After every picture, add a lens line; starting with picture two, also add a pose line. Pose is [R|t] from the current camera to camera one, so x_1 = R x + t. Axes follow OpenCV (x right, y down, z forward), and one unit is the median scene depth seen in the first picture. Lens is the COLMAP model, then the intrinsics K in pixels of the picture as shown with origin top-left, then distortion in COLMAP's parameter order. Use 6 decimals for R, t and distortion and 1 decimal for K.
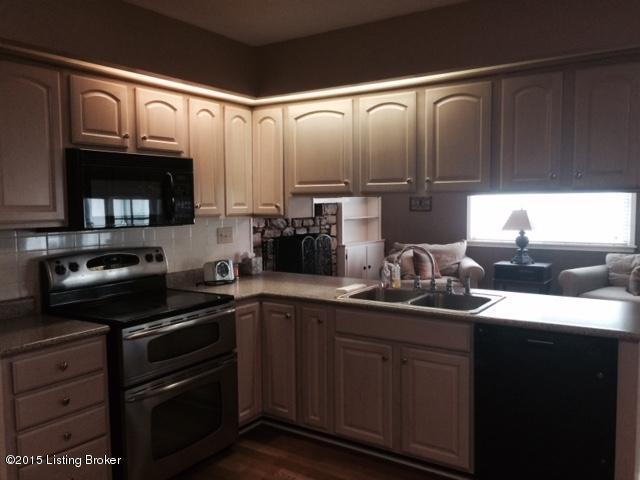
lens RADIAL K [[540.8, 0, 319.9], [0, 540.8, 240.1], [0, 0, 1]] dist [0.000776, 0.000336]
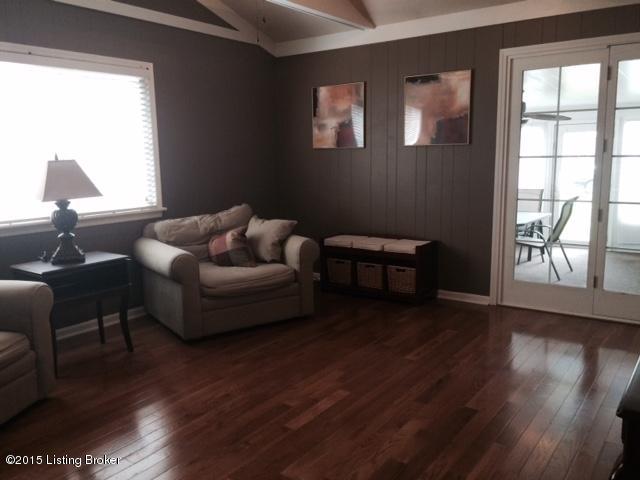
lens RADIAL K [[540.8, 0, 320.0], [0, 540.8, 239.9], [0, 0, 1]] dist [0.000776, 0.000336]
pose [[0.048650, -0.151040, 0.987330, -0.141686], [0.079450, 0.985953, 0.146914, -0.036526], [-0.995651, 0.071296, 0.059966, 0.726247]]
